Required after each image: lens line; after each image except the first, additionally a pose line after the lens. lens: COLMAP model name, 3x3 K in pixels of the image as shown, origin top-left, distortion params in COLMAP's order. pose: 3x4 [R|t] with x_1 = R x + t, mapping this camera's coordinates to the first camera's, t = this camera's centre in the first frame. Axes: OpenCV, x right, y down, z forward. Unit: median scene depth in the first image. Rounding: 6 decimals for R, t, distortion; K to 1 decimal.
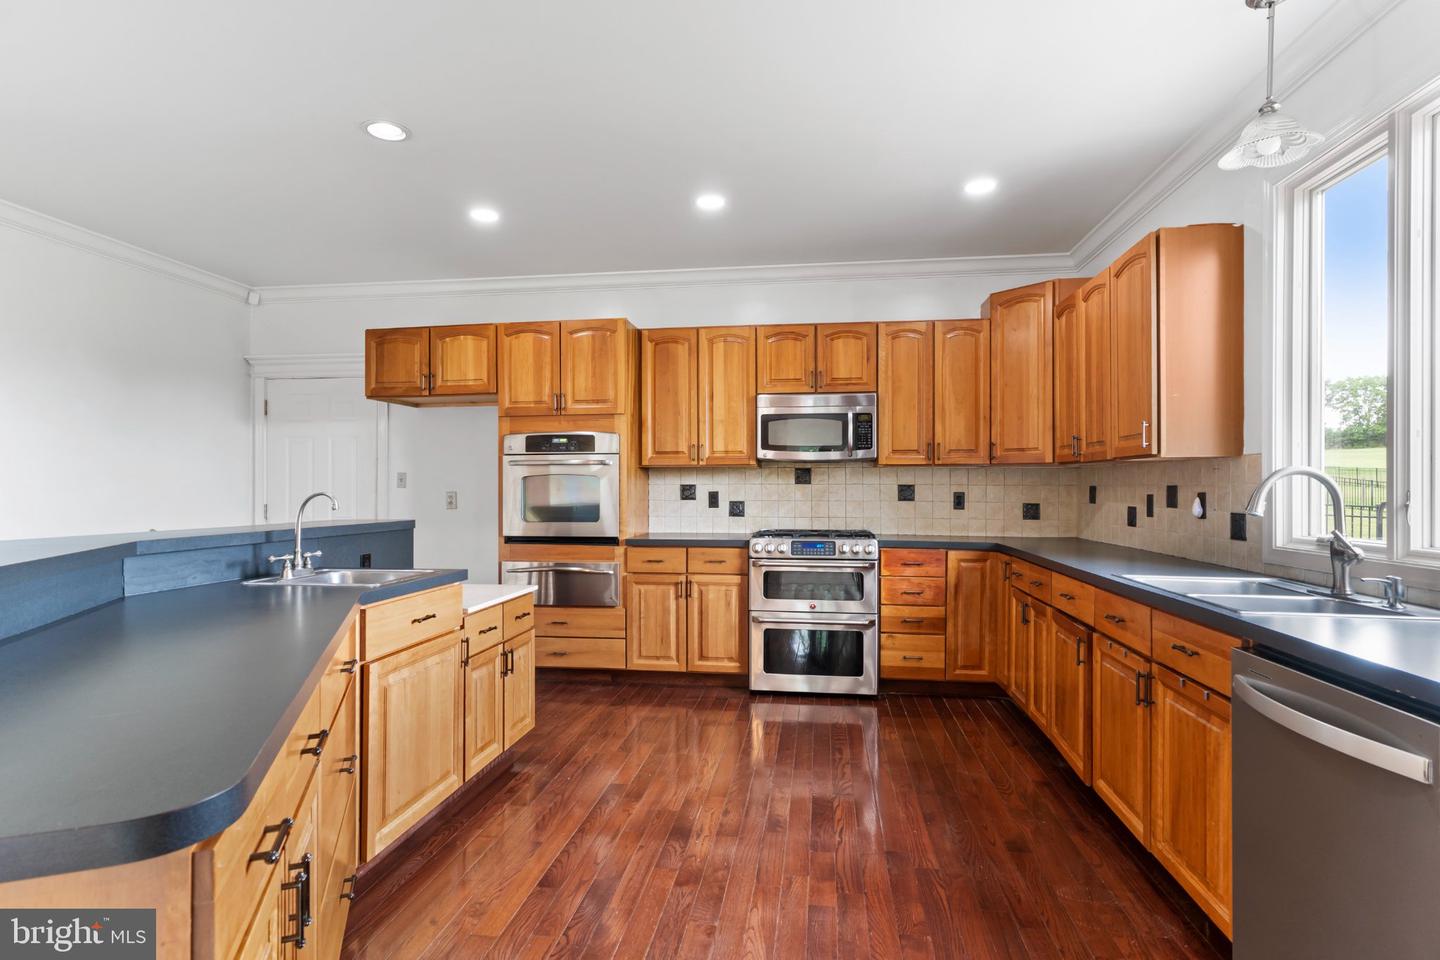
lens RADIAL K [[740.5, 0, 718.8], [0, 740.5, 482.0], [0, 0, 1]] dist [-0.006220, 0.002104]
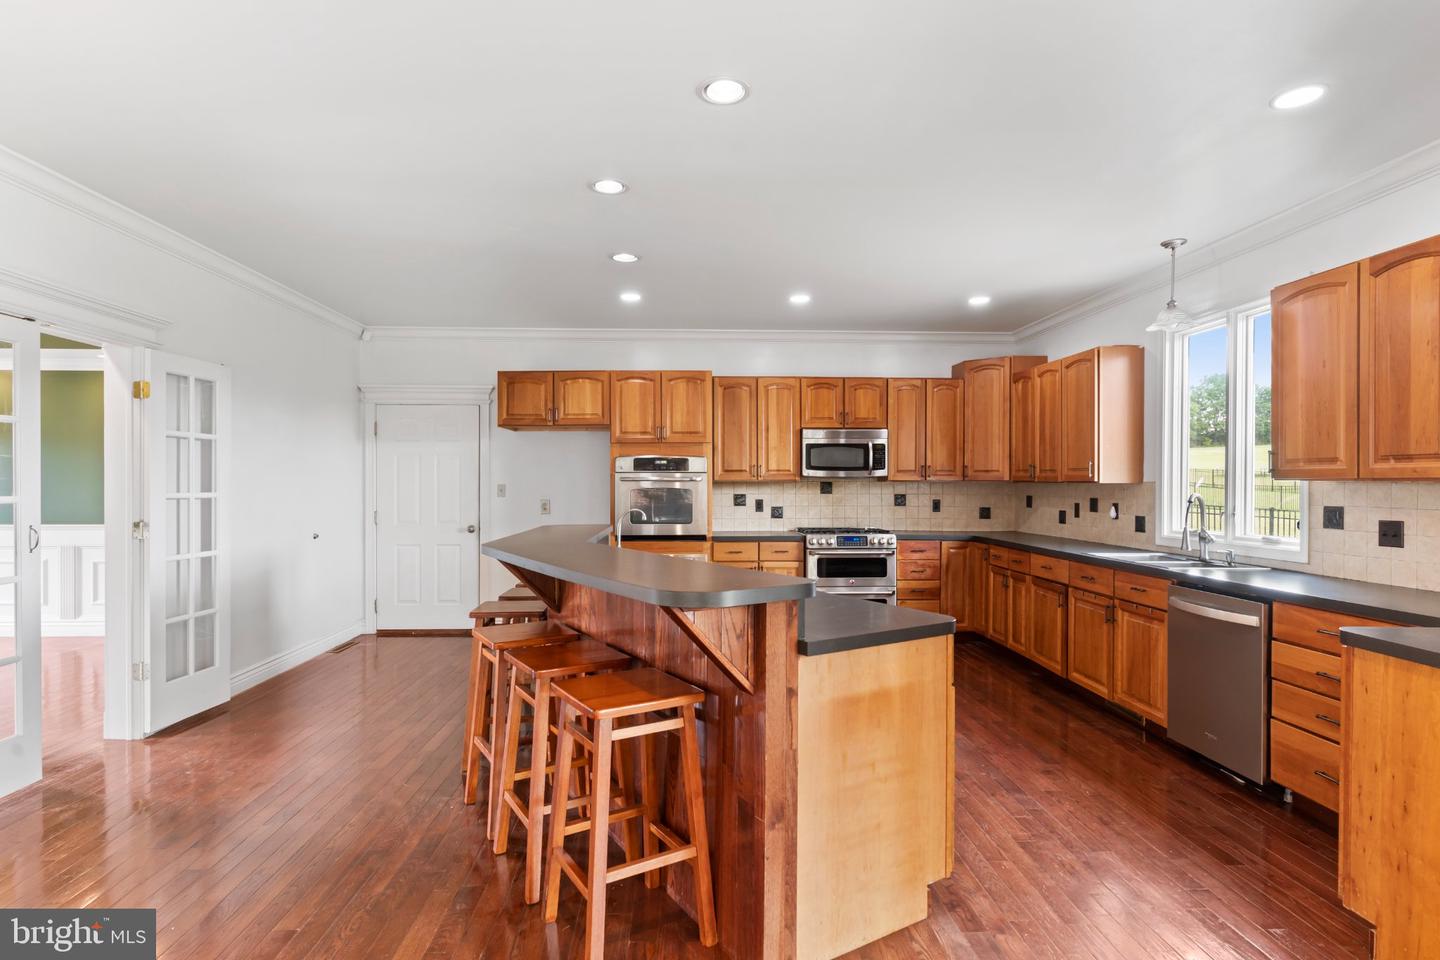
lens RADIAL K [[740.5, 0, 717.6], [0, 740.5, 481.4], [0, 0, 1]] dist [-0.006220, 0.002104]
pose [[0.982458, 0.000529, 0.186485, -0.365377], [-0.001560, 0.999984, 0.005381, -0.029258], [-0.186480, -0.005577, 0.982443, -0.313772]]
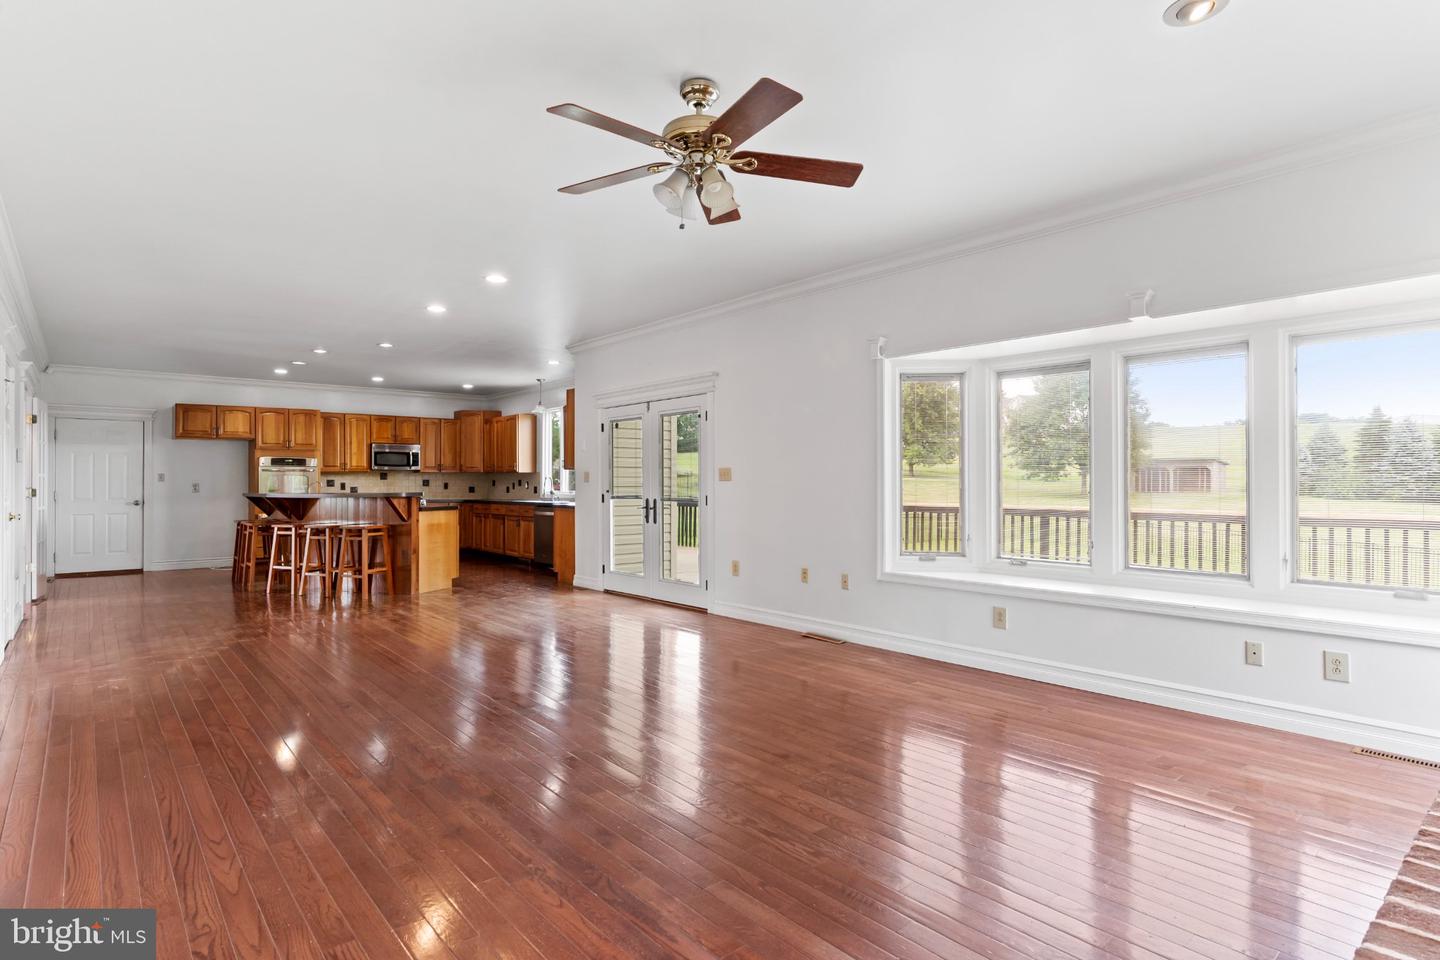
lens RADIAL K [[740.5, 0, 708.6], [0, 740.5, 478.9], [0, 0, 1]] dist [-0.006220, 0.002104]
pose [[0.671406, 0.001621, 0.741088, -1.055965], [-0.001074, 0.999999, -0.001215, 0.002576], [-0.741089, 0.000020, 0.671407, -1.537192]]
